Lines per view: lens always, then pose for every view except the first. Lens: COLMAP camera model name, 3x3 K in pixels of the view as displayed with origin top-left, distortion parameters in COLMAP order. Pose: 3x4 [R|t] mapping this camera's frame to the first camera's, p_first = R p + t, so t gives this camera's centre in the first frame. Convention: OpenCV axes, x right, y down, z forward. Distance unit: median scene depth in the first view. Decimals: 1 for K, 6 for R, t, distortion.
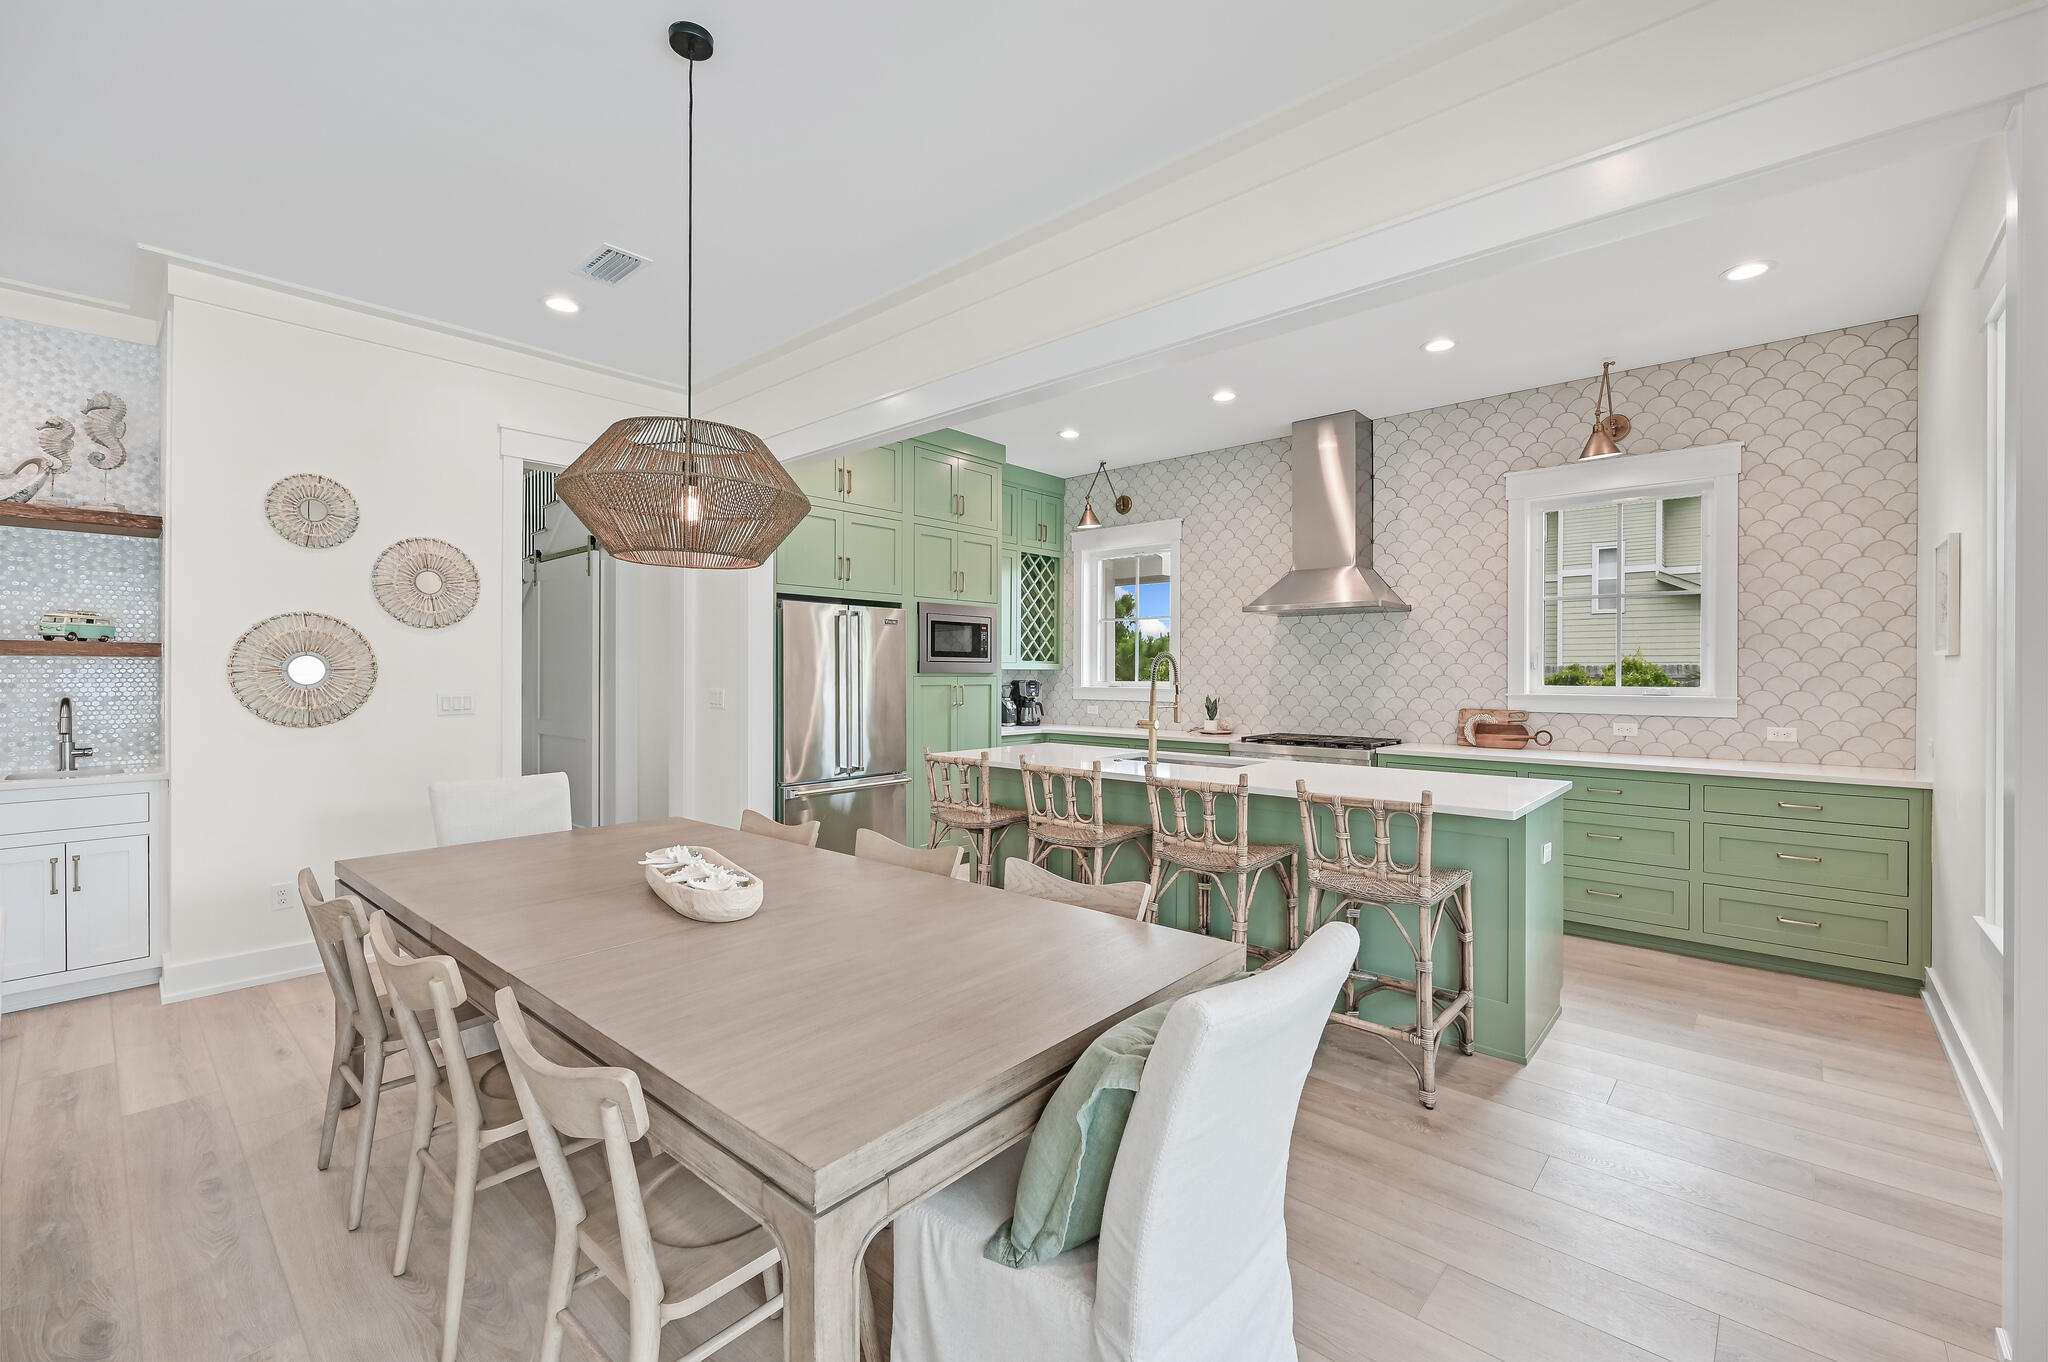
lens RADIAL K [[850.5, 0, 1023.3], [0, 850.5, 674.4], [0, 0, 1]] dist [-0.001926, -0.000081]
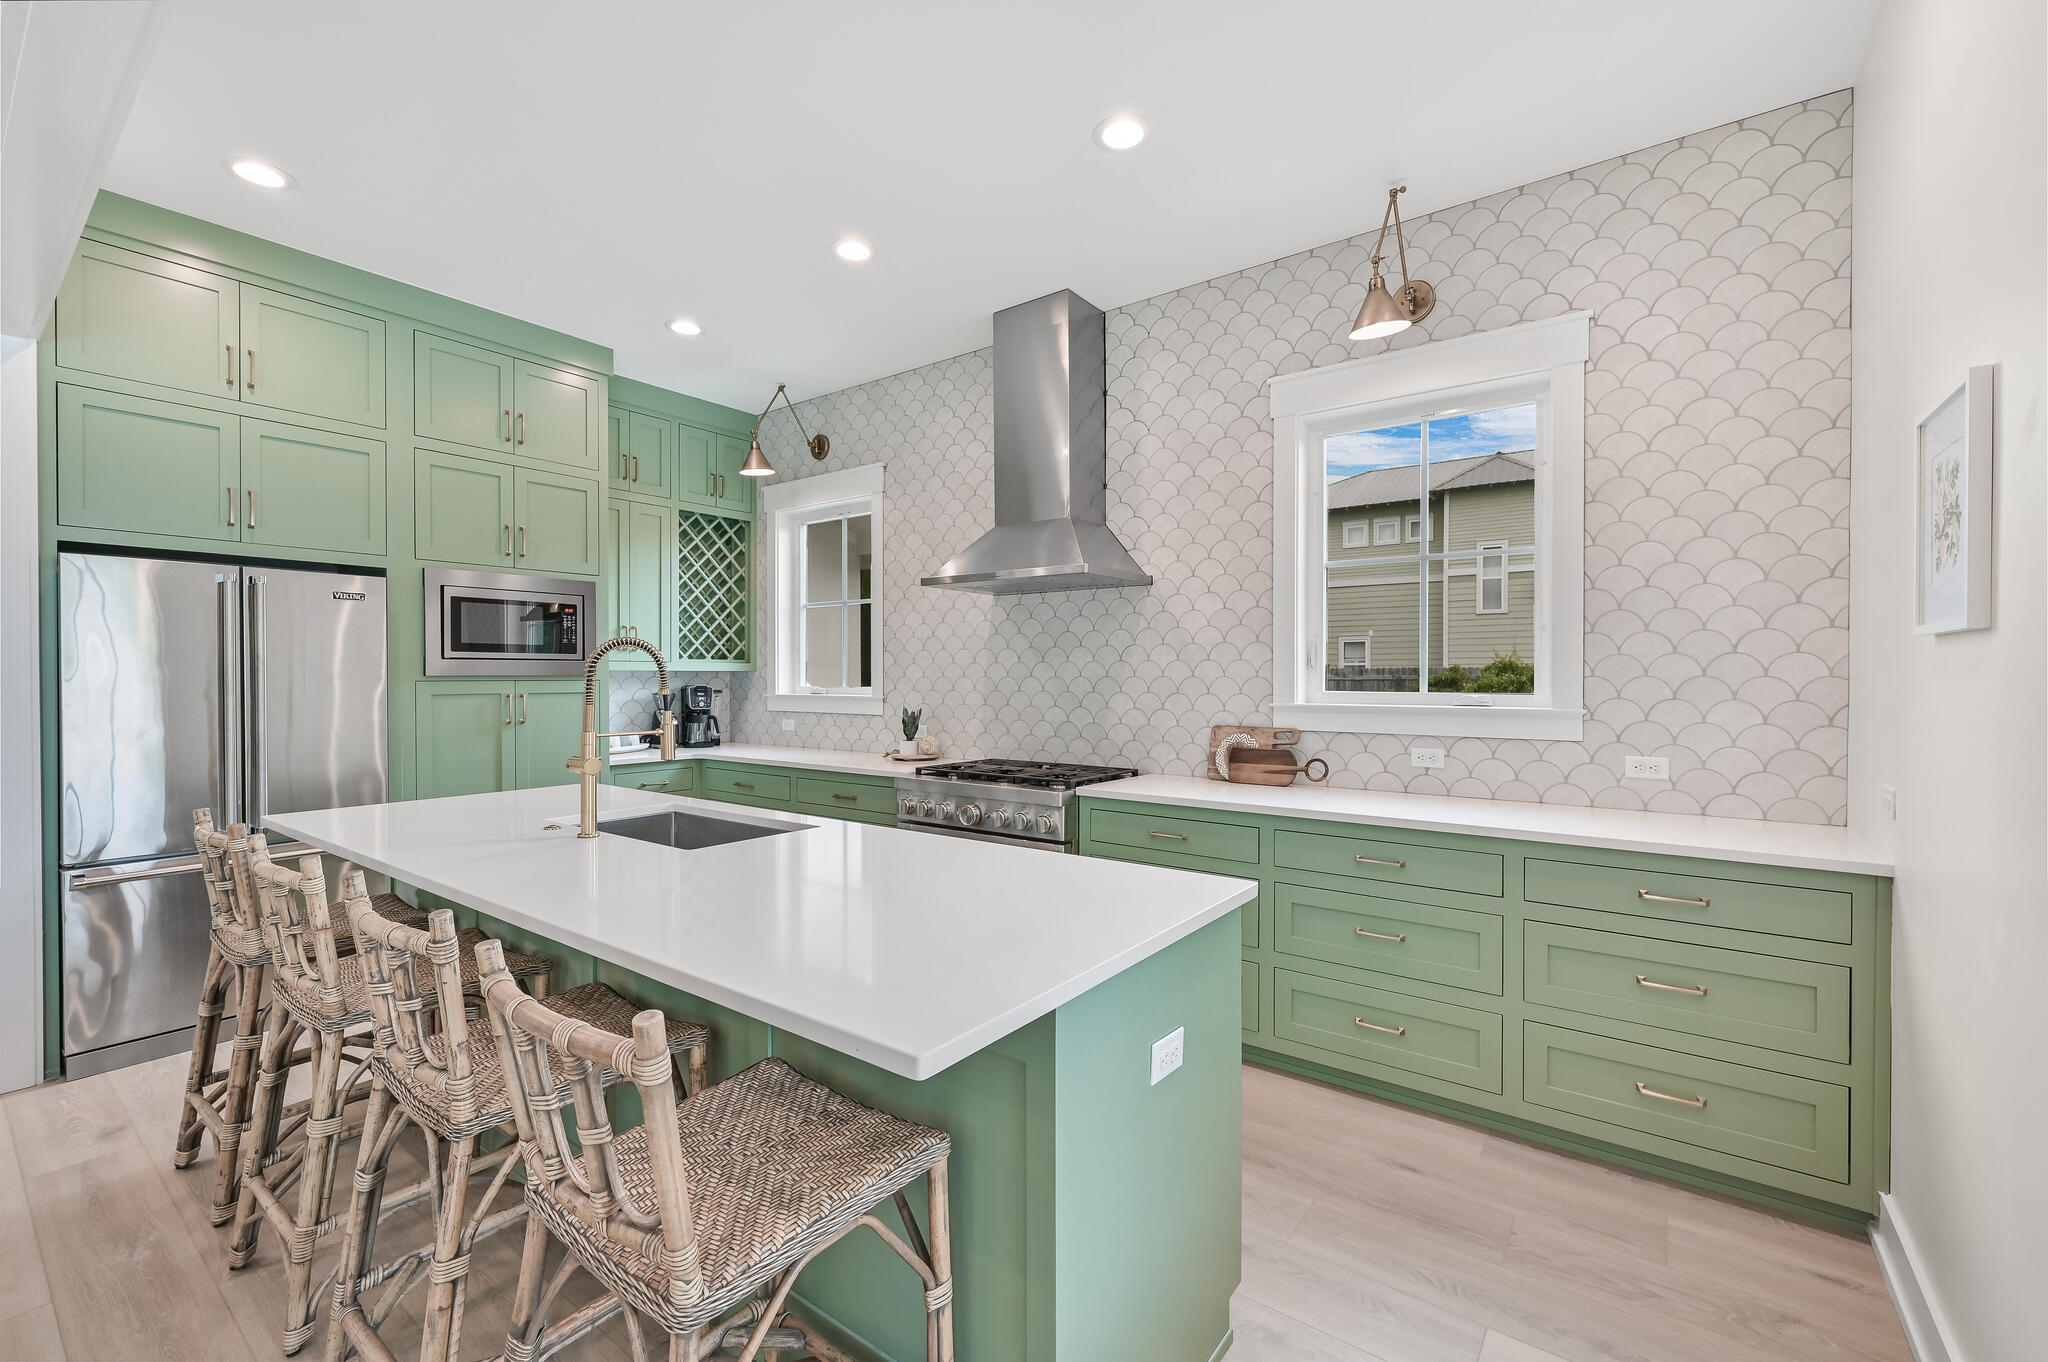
lens RADIAL K [[850.5, 0, 1023.8], [0, 850.5, 683.4], [0, 0, 1]] dist [-0.001926, -0.000081]
pose [[0.996210, -0.003505, 0.086911, 0.309046], [0.002968, 0.999976, 0.006304, 0.001621], [-0.086931, -0.006023, 0.996196, 0.336867]]
